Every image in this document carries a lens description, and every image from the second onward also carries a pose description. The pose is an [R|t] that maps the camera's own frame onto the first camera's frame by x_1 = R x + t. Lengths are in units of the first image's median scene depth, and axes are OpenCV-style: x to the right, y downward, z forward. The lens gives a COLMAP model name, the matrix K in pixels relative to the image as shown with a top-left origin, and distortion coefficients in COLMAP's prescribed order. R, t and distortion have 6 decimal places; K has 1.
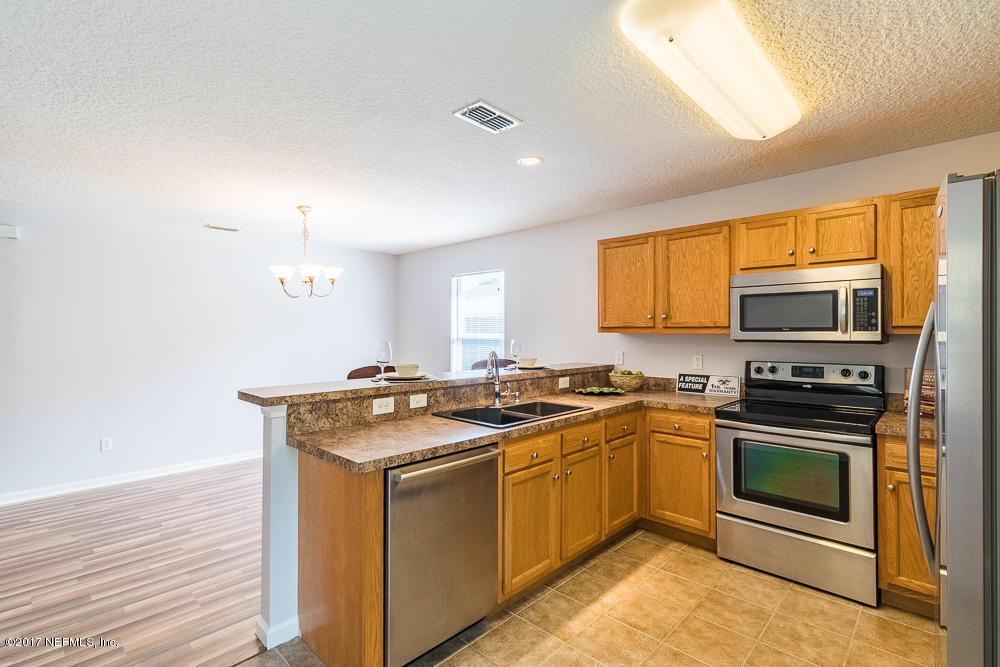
lens RADIAL K [[462.2, 0, 500.9], [0, 462.2, 332.1], [0, 0, 1]] dist [0.001763, 0.000155]
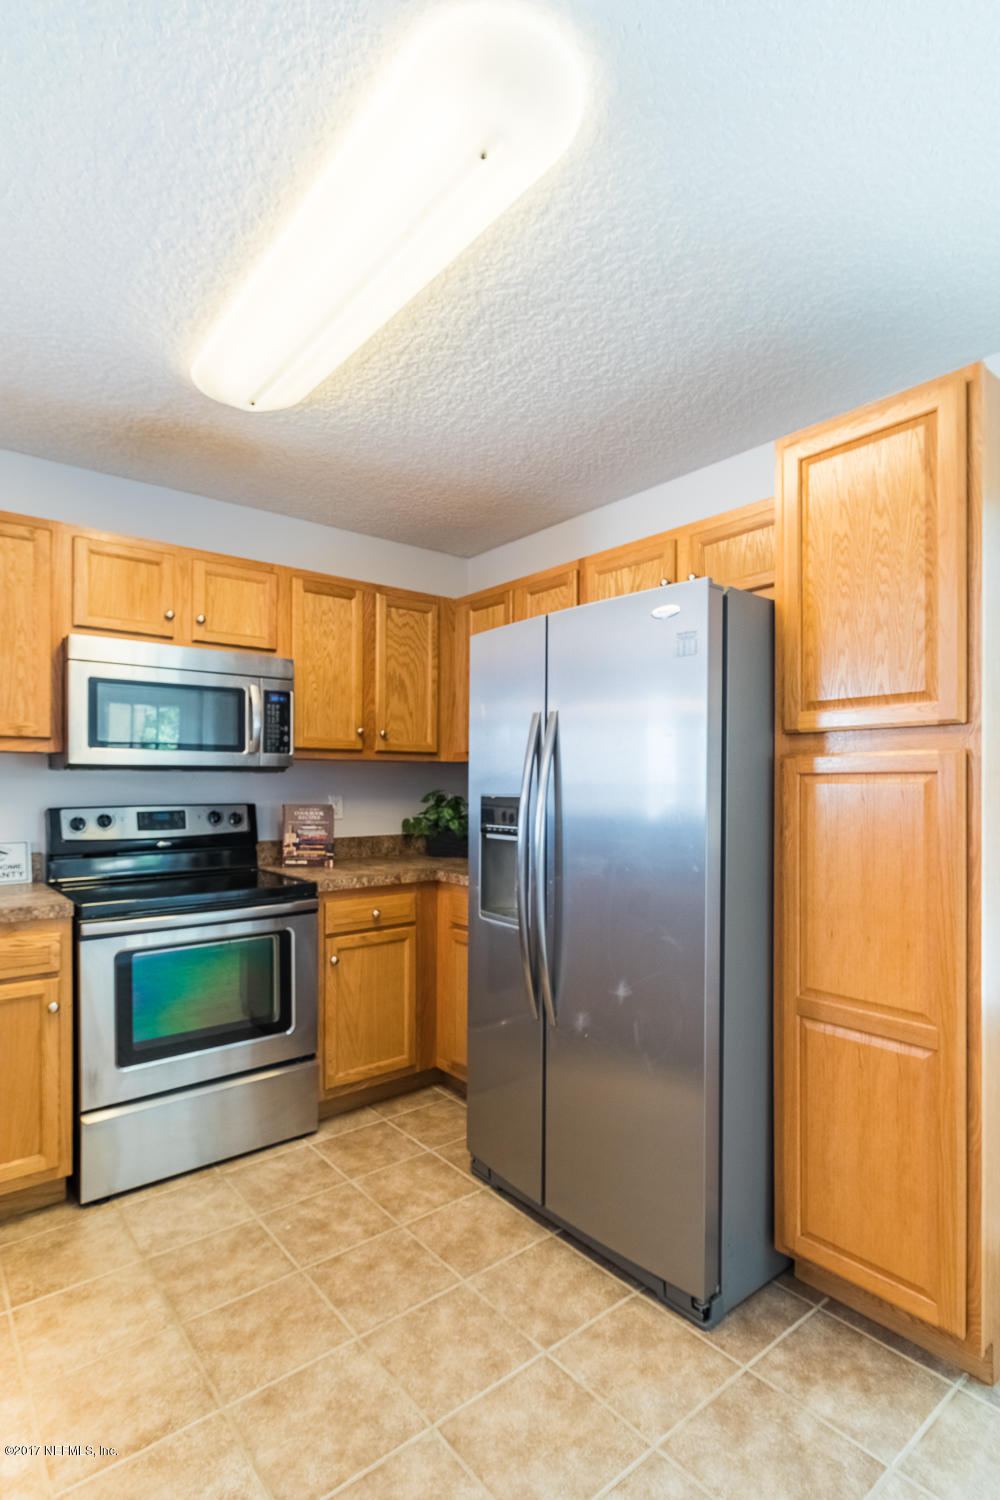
lens RADIAL K [[734.8, 0, 502.1], [0, 734.8, 787.3], [0, 0, 1]] dist [-0.001457, -0.000368]
pose [[0.124291, -0.005801, 0.992229, -0.262167], [-0.004300, 0.999970, 0.006384, 0.040290], [-0.992236, -0.005060, 0.124263, 0.504161]]
